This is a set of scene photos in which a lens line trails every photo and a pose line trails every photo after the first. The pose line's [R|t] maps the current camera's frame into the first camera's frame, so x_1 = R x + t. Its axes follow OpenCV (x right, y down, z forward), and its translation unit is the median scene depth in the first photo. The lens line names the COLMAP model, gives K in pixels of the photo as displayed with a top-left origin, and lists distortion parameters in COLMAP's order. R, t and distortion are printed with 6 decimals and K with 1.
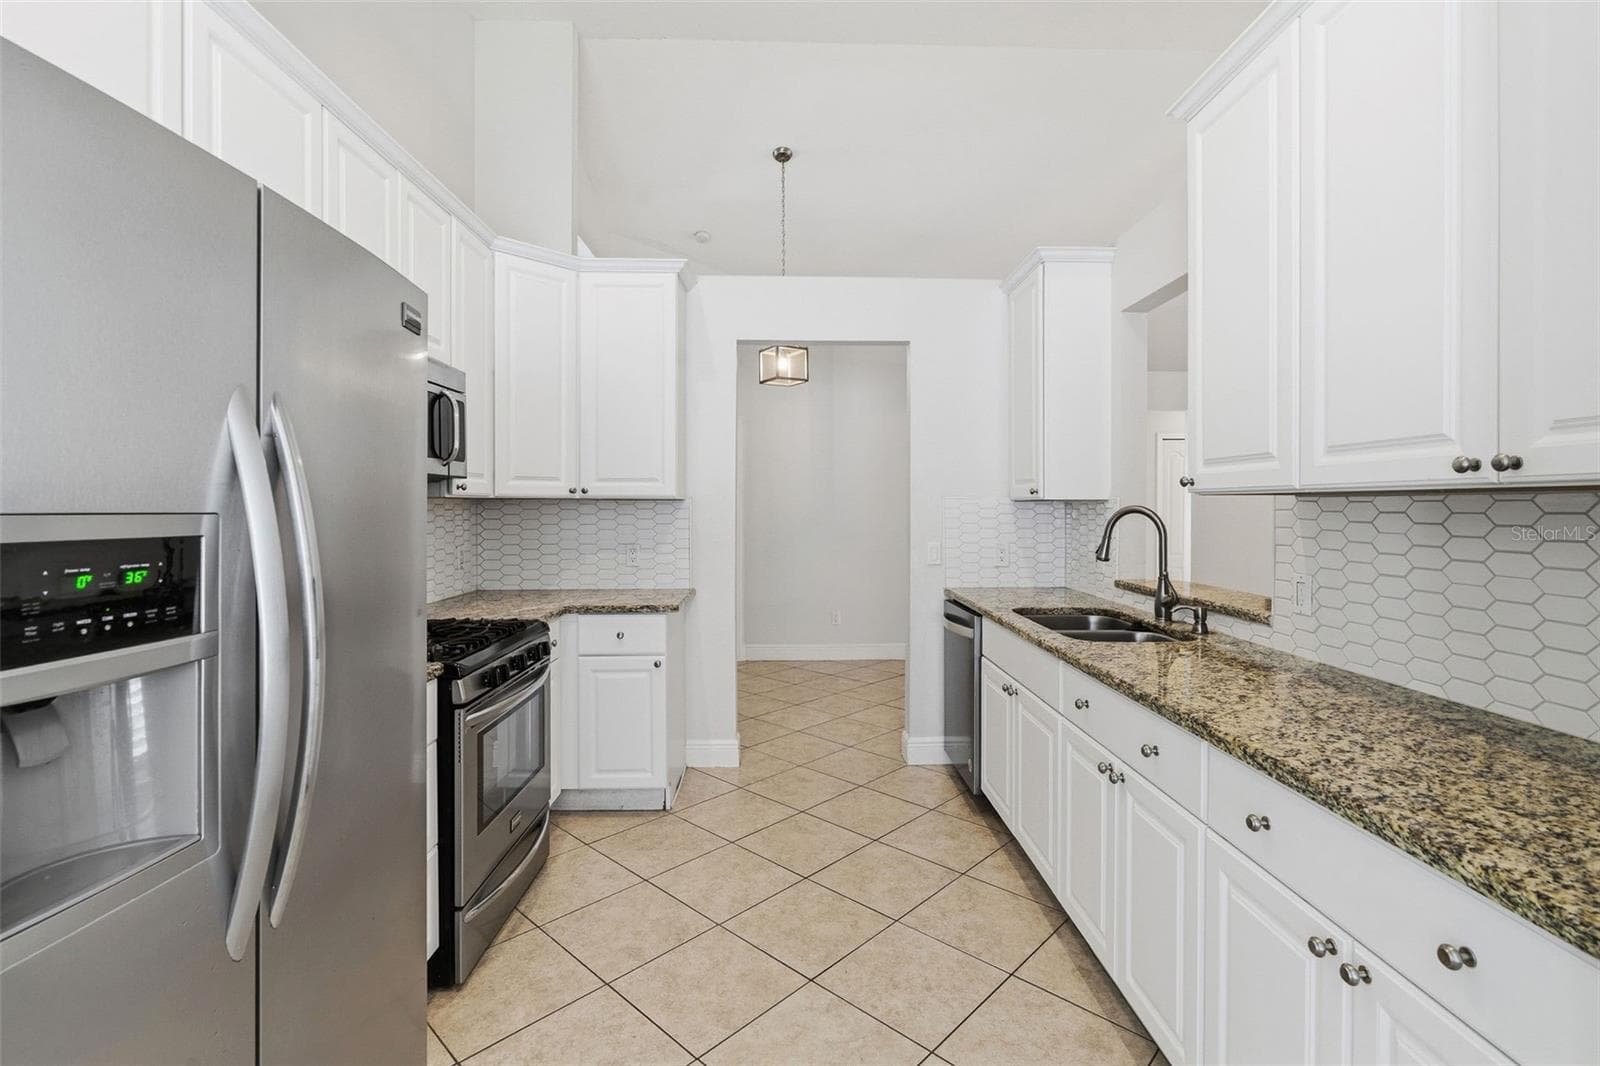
lens RADIAL K [[729.7, 0, 803.9], [0, 729.7, 527.9], [0, 0, 1]] dist [-0.000724, 0.000019]
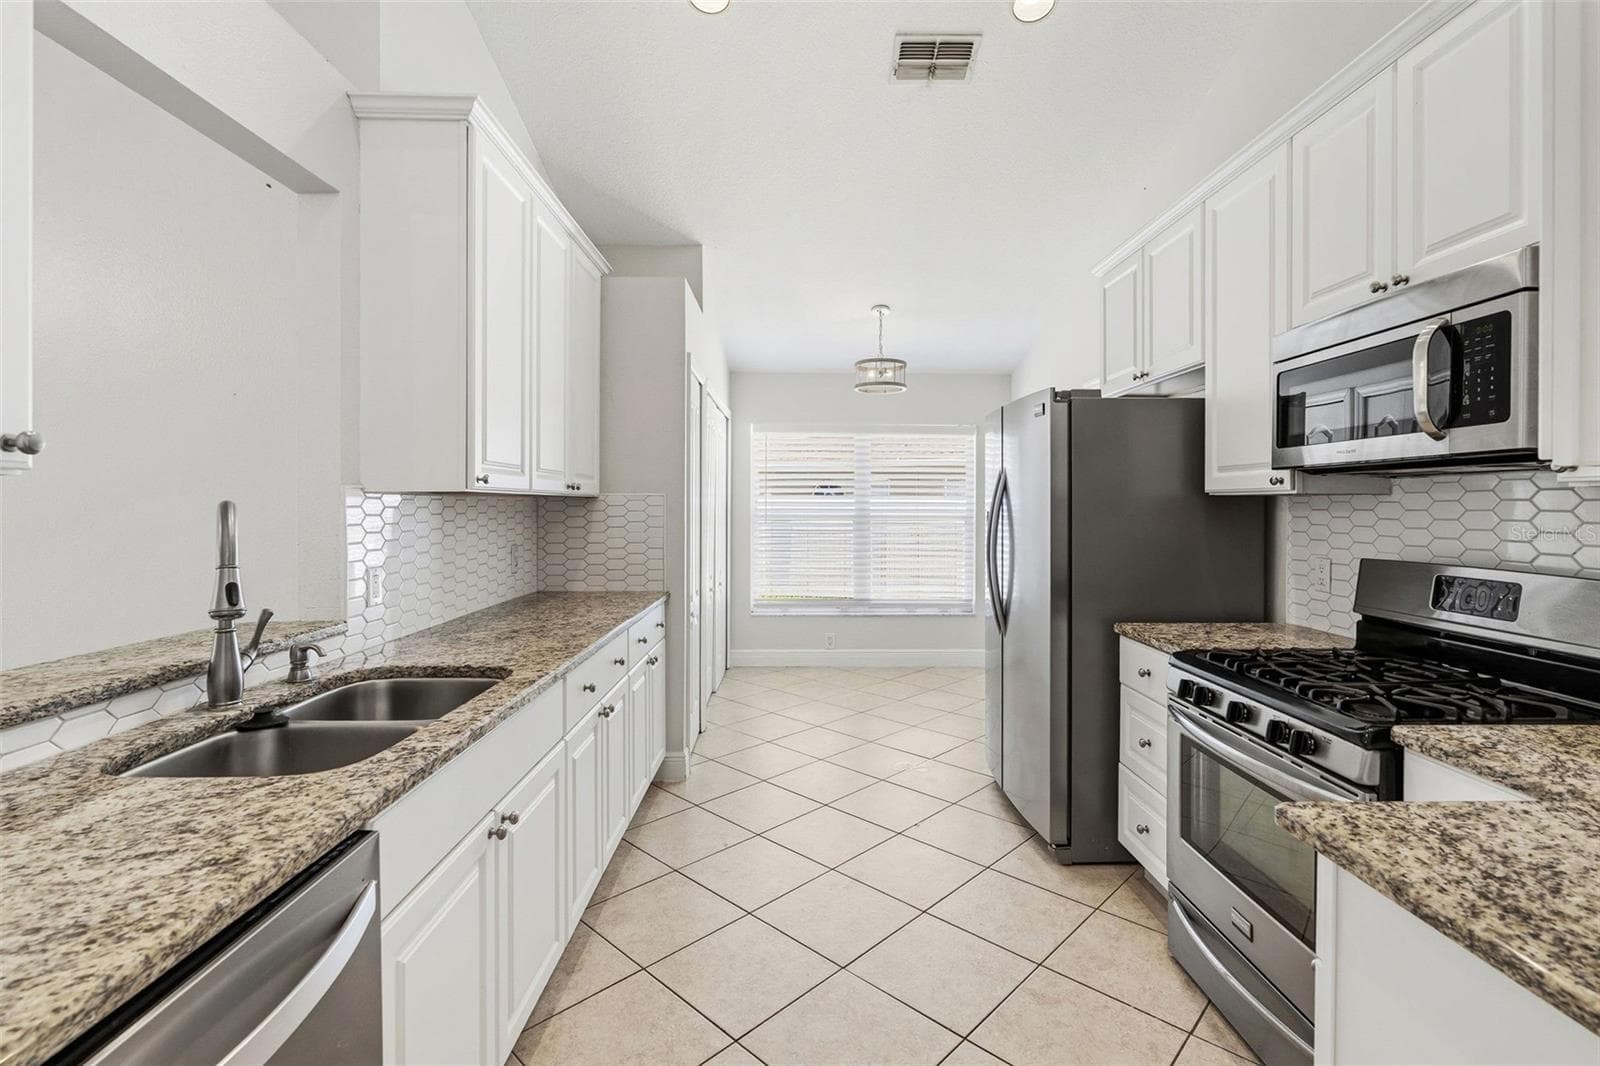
lens RADIAL K [[741.8, 0, 810.7], [0, 741.8, 516.8], [0, 0, 1]] dist [-0.005437, 0.000569]
pose [[-0.999989, -0.003205, -0.003329, 0.049626], [-0.003353, 0.998963, 0.045414, -0.044506], [0.003180, 0.045424, -0.998963, 1.578879]]
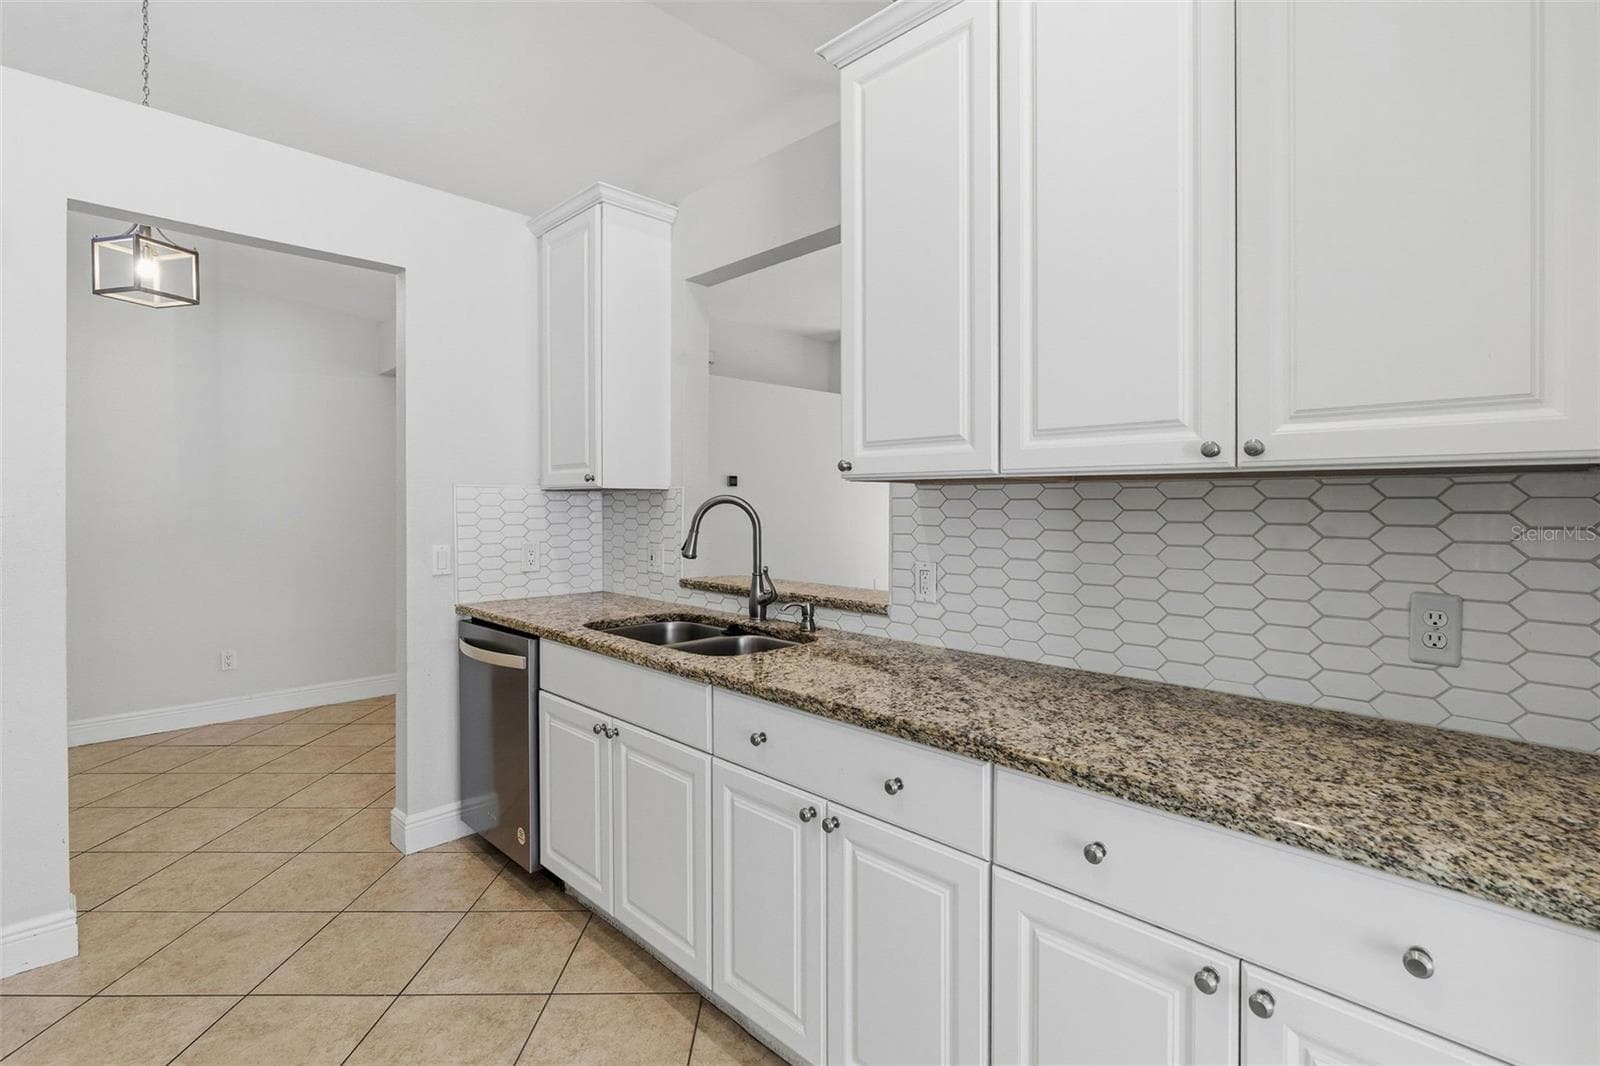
lens RADIAL K [[741.8, 0, 810.7], [0, 741.8, 516.8], [0, 0, 1]] dist [-0.005437, 0.000569]
pose [[0.720716, -0.010278, 0.693155, -0.106989], [0.018242, 0.999825, -0.004143, 0.001700], [-0.692991, 0.015630, 0.720777, 0.281847]]
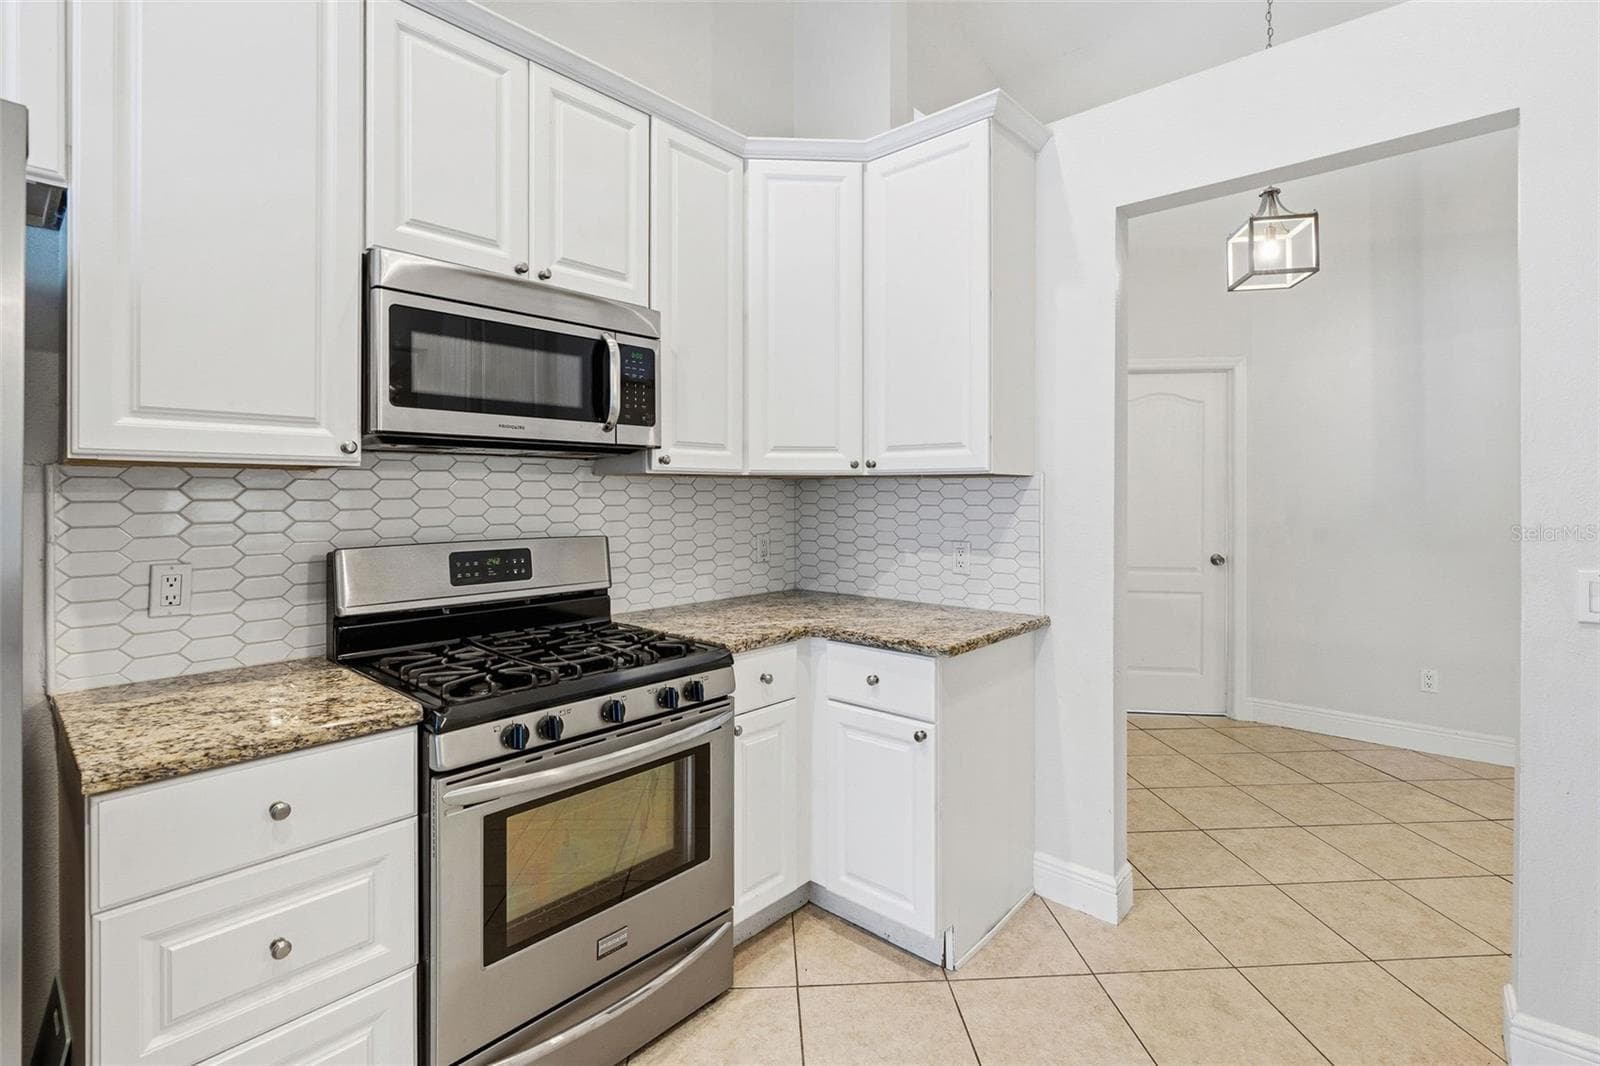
lens RADIAL K [[743.0, 0, 803.2], [0, 743.0, 496.8], [0, 0, 1]] dist [-0.002587, 0.000572]
pose [[0.736921, 0.005201, -0.675959, 0.189750], [-0.021829, 0.999632, -0.016106, -0.007873], [0.675626, 0.026624, 0.736763, 0.552472]]
